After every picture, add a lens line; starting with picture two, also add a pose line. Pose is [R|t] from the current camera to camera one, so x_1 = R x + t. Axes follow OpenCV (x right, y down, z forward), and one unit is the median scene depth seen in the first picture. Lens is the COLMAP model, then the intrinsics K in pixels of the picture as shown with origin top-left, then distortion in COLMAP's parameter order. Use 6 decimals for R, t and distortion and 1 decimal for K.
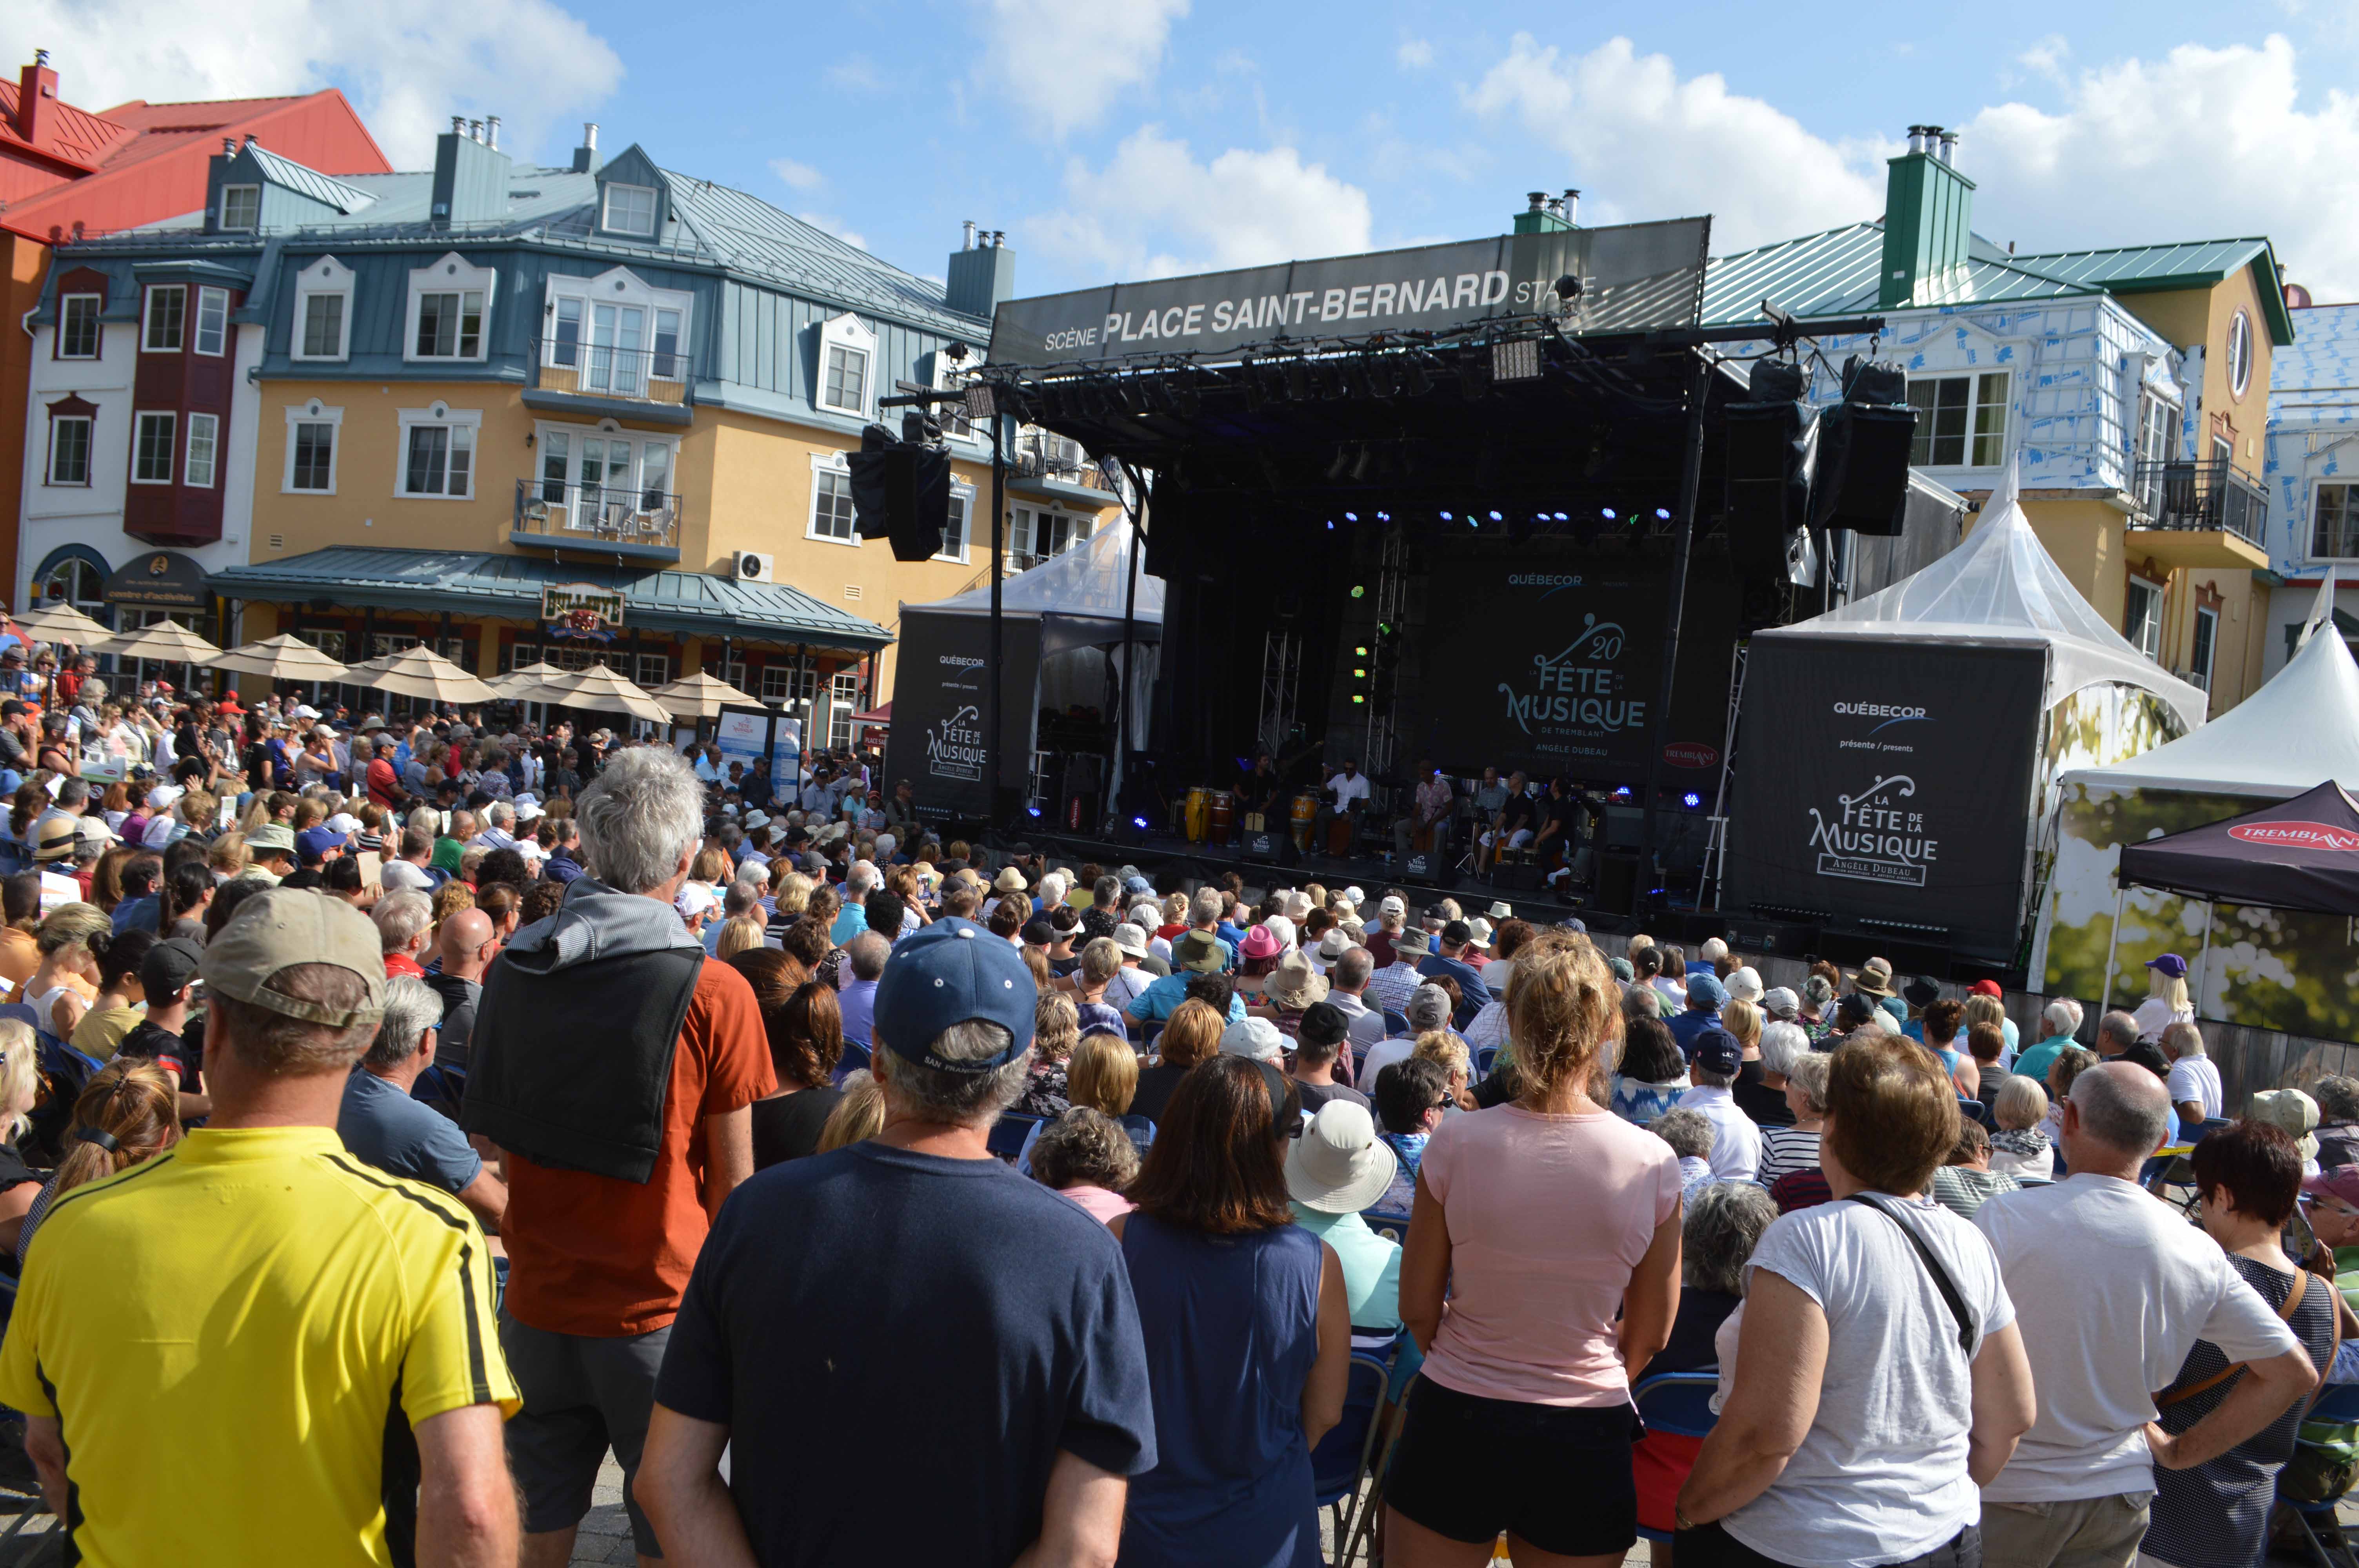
lens RADIAL K [[1966.2, 0, 1181.4], [0, 1966.2, 774.8], [0, 0, 1]] dist [0.002748, -0.001497]
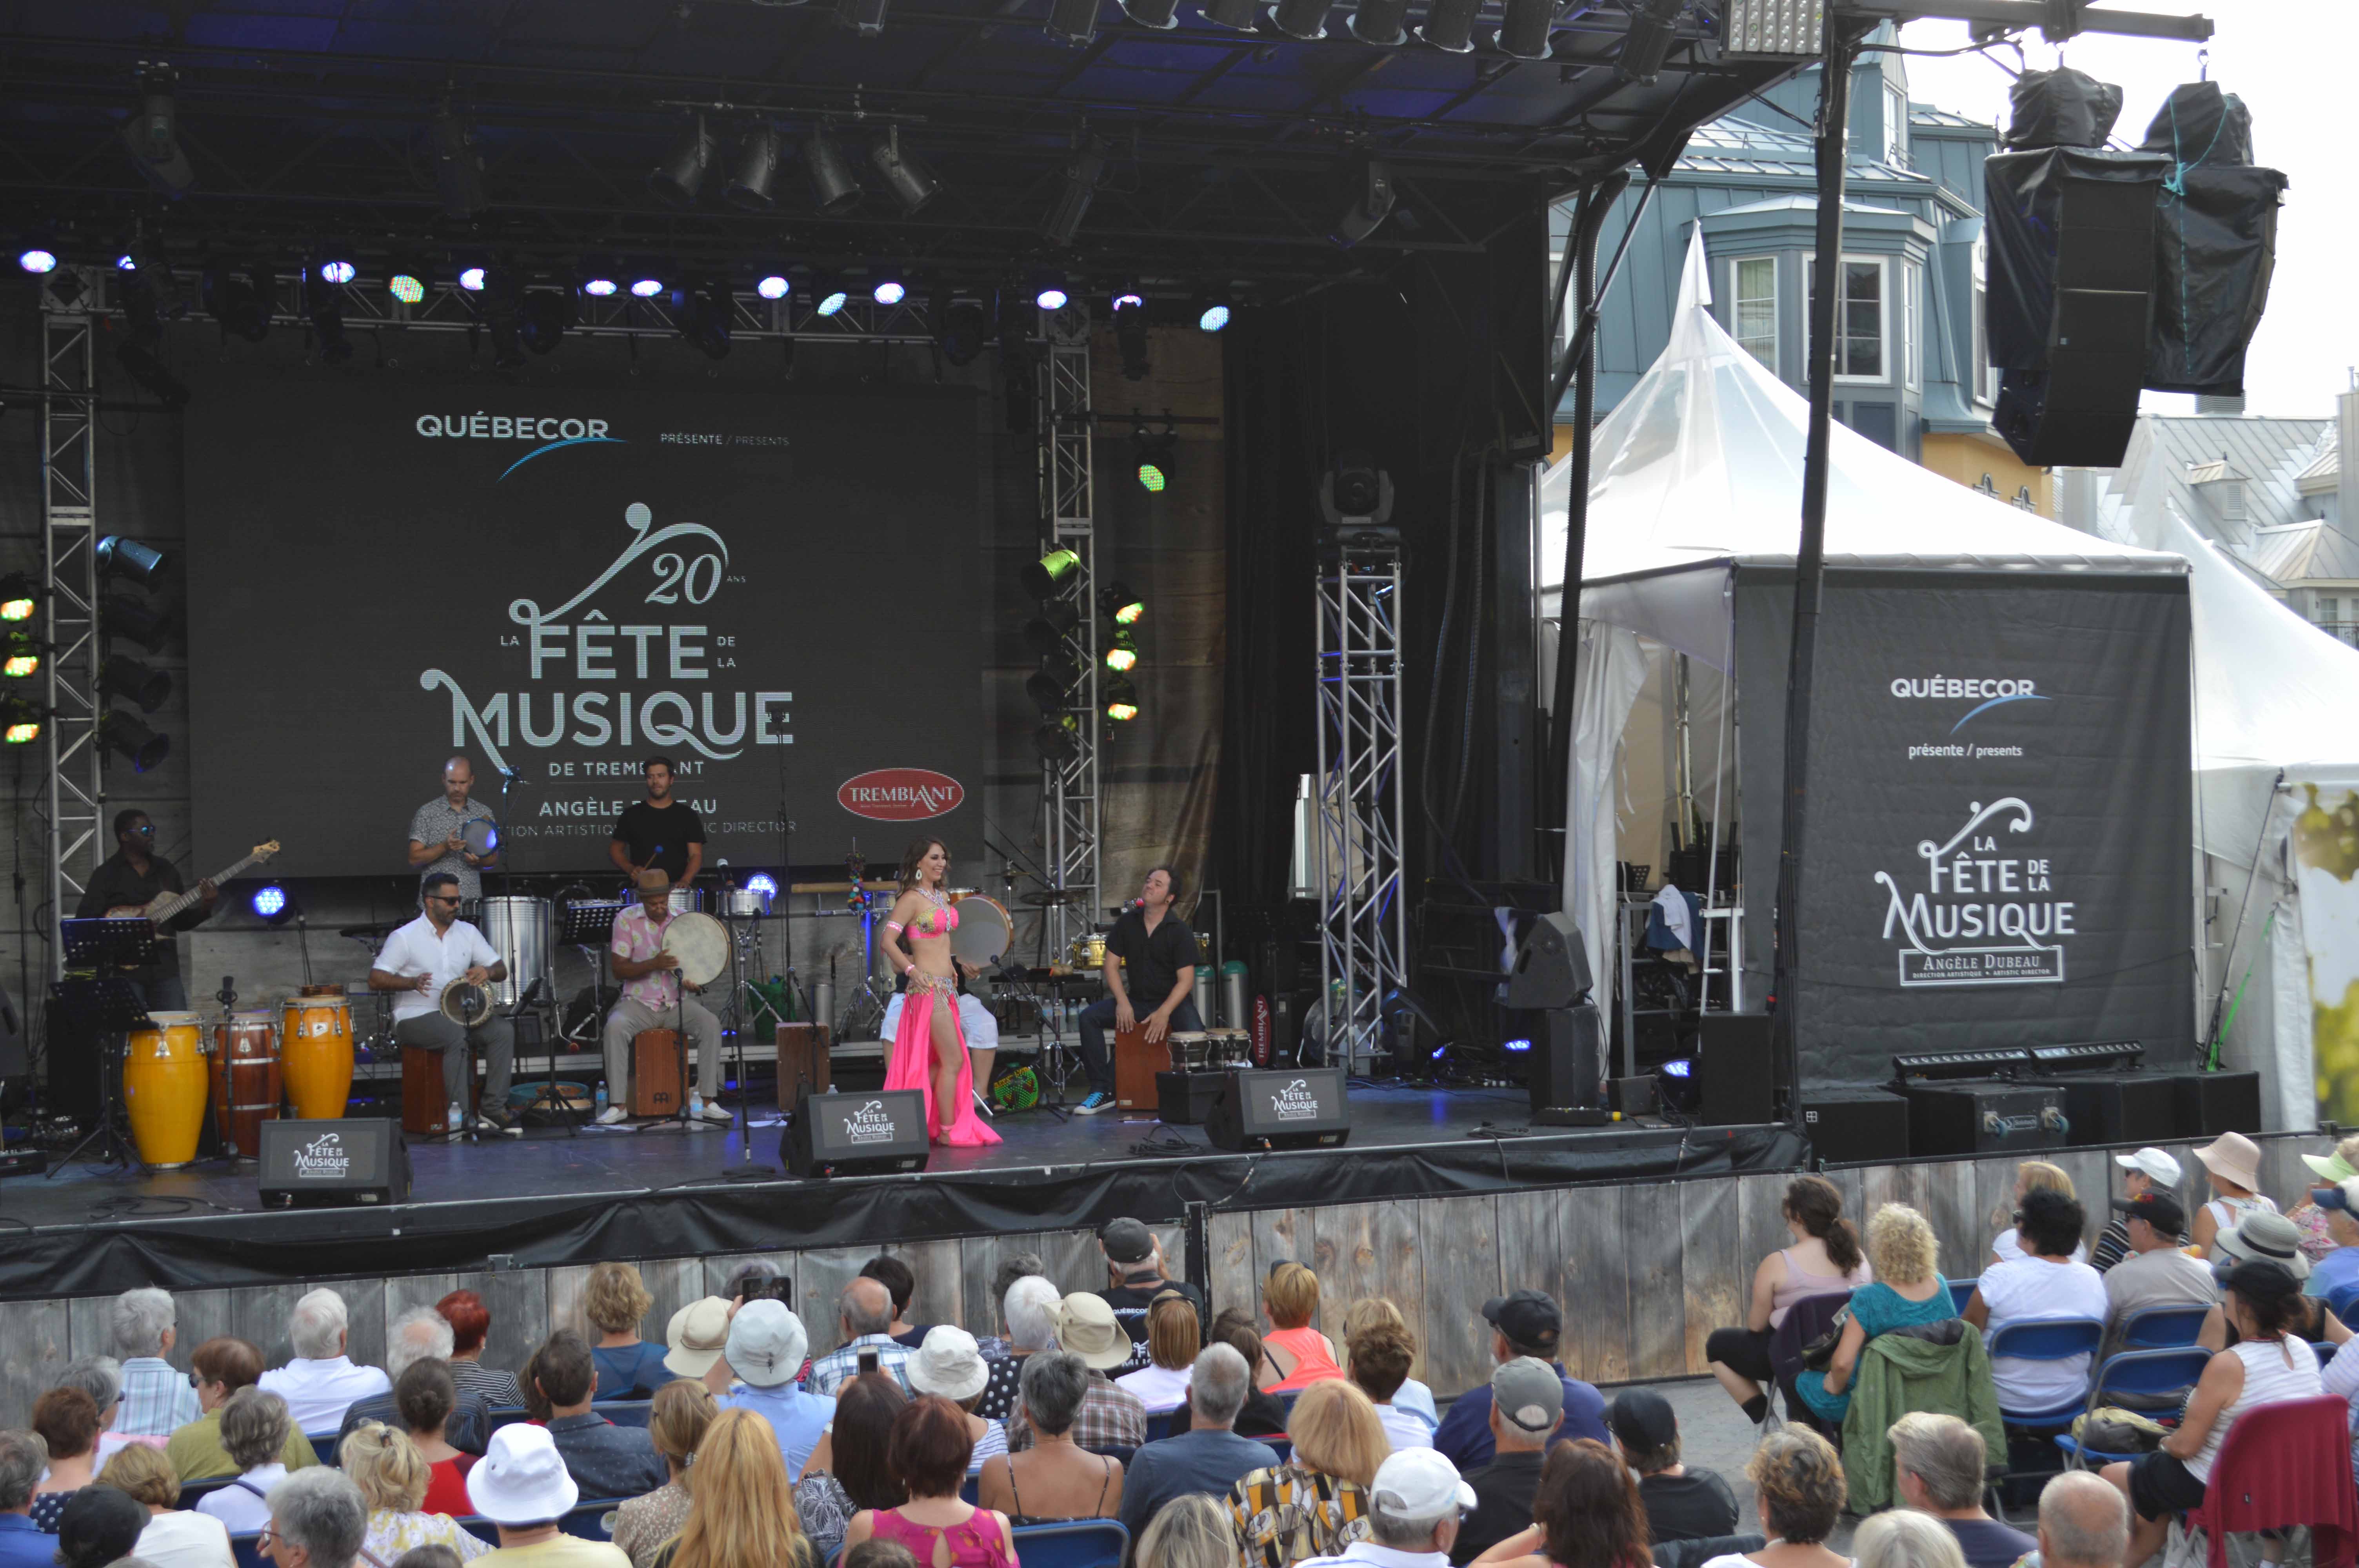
lens RADIAL K [[3514.4, 0, 1179.4], [0, 3514.4, 786.6], [0, 0, 1]] dist [-0.043087, 0.000000]
pose [[0.428609, -0.095294, 0.898451, -0.654870], [0.071094, 0.994896, 0.071608, -0.092458], [-0.900689, 0.033182, 0.433196, 0.754092]]
